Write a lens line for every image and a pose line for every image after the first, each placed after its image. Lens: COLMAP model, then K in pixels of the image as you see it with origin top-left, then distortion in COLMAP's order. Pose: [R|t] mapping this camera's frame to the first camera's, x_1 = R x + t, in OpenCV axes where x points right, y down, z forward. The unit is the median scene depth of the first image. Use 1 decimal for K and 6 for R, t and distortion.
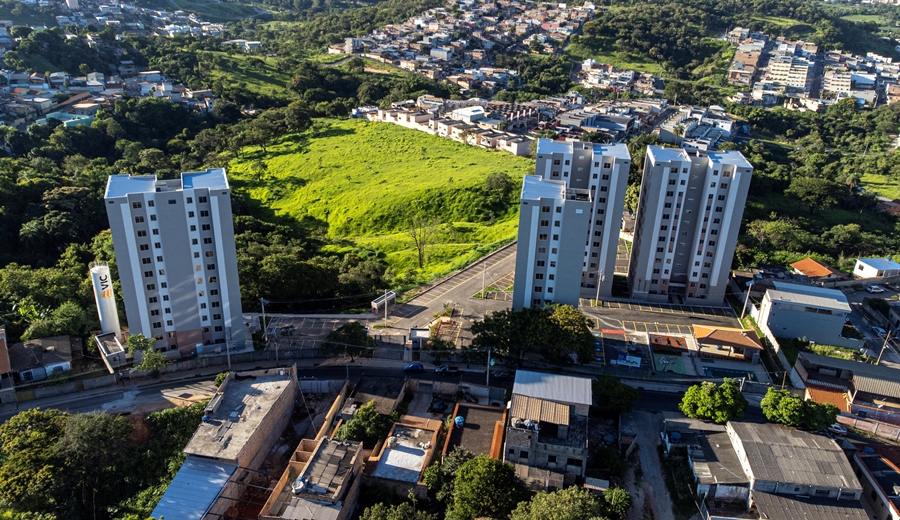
lens RADIAL K [[686.0, 0, 449.1], [0, 686.0, 256.8], [0, 0, 1]] dist [0.025303, 0.055985]
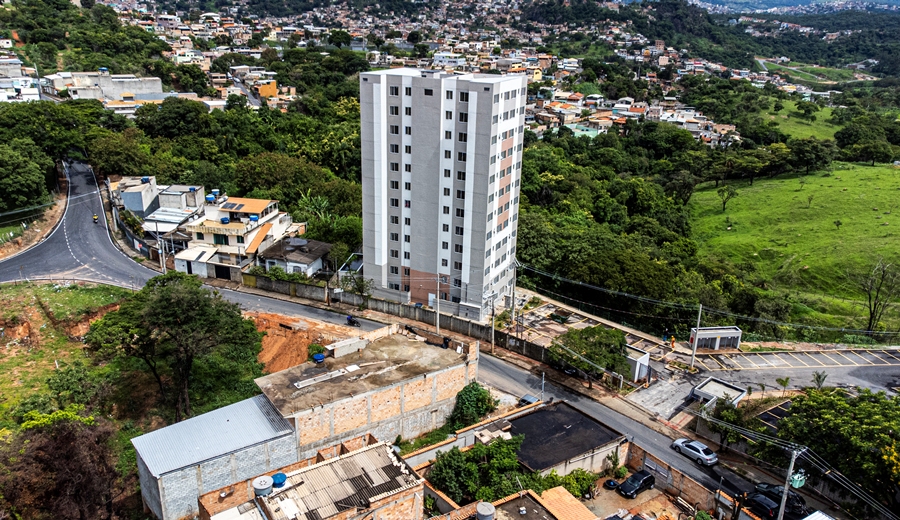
lens RADIAL K [[686.0, 0, 449.1], [0, 686.0, 256.8], [0, 0, 1]] dist [0.025303, 0.055985]
pose [[0.699172, 0.233182, -0.675858, 0.082684], [-0.301514, 0.953310, 0.016993, 0.035809], [0.648265, 0.191900, 0.736836, 0.233753]]
